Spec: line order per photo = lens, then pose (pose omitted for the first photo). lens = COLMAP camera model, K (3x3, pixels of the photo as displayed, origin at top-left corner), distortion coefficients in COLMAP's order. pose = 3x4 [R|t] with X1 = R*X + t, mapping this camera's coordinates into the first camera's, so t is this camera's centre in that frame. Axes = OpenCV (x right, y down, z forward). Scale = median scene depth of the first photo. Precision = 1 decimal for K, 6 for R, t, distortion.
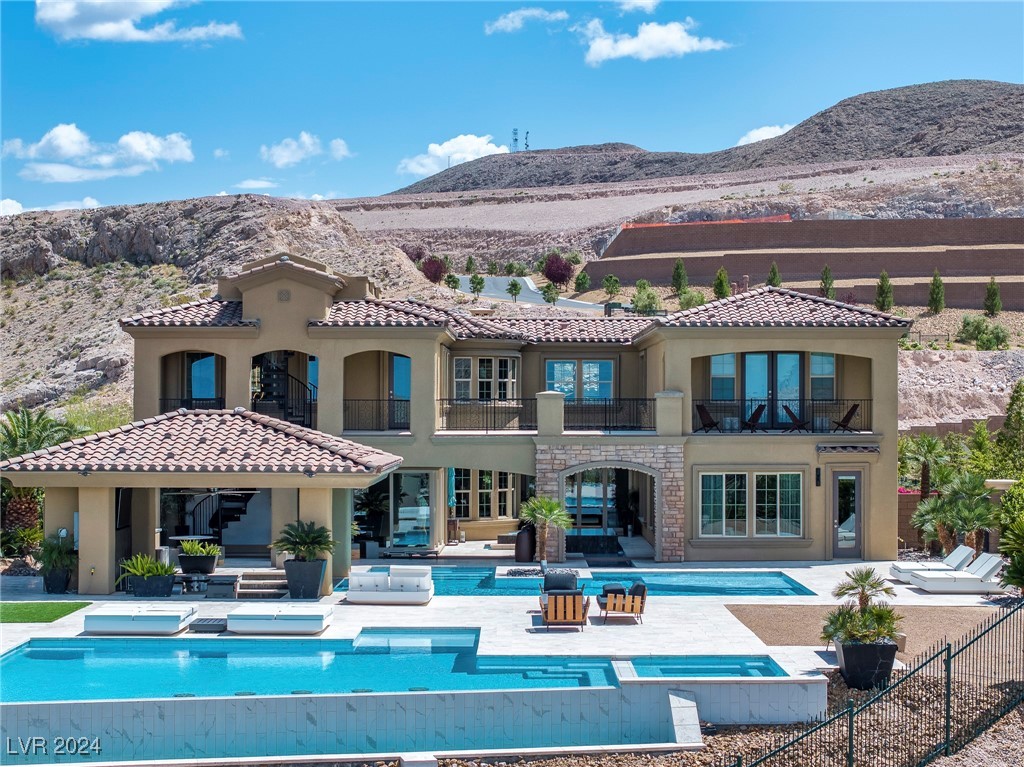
lens RADIAL K [[2077.0, 0, 511.1], [0, 2077.0, 385.2], [0, 0, 1]] dist [-0.108486, 0.000000]
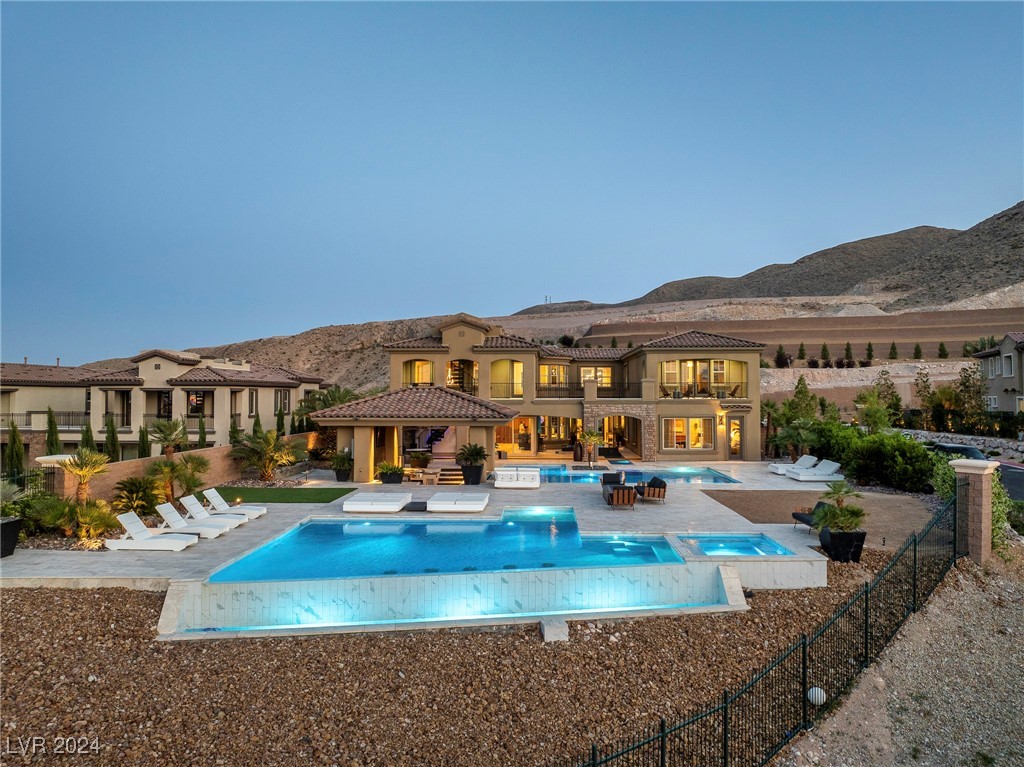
lens RADIAL K [[726.8, 0, 515.0], [0, 726.8, 387.3], [0, 0, 1]] dist [-0.023189, -0.008007]
pose [[0.999212, -0.001921, -0.039639, -0.027480], [0.001910, 0.999998, -0.000317, 0.011527], [0.039640, 0.000241, 0.999214, 0.273269]]
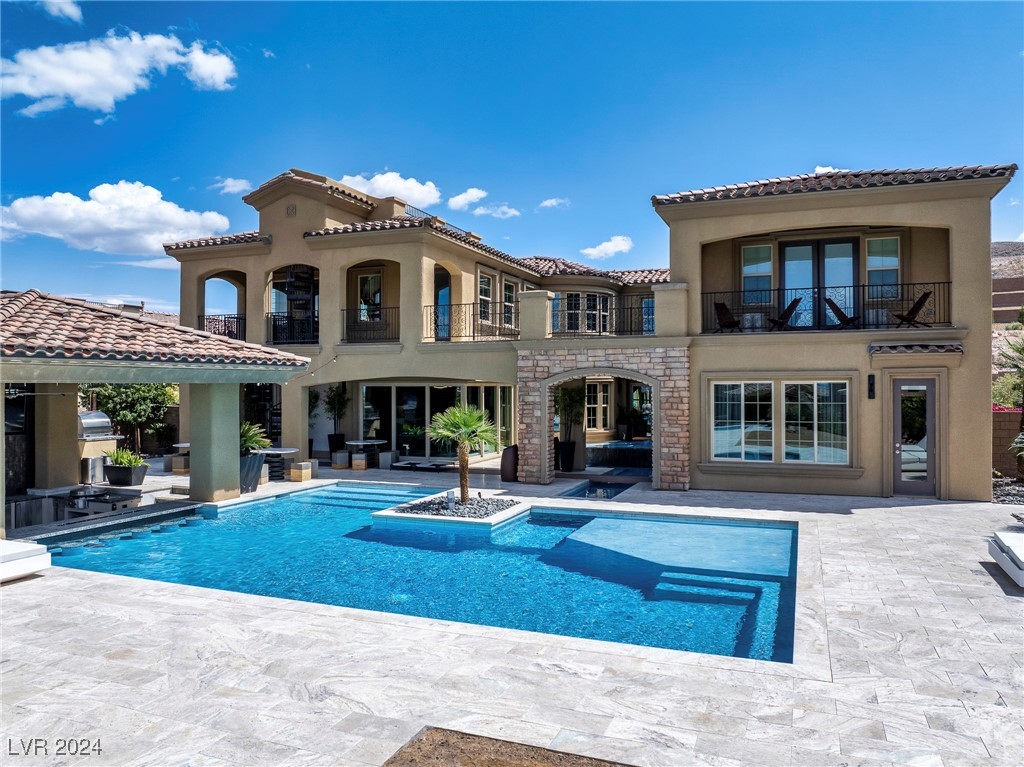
lens RADIAL K [[726.8, 0, 512.4], [0, 726.8, 379.5], [0, 0, 1]] dist [-0.023189, -0.008007]
pose [[0.931842, -0.005645, -0.362819, 0.121803], [0.007832, 0.999959, 0.004556, 0.039484], [0.362779, -0.007087, 0.931848, 0.705943]]
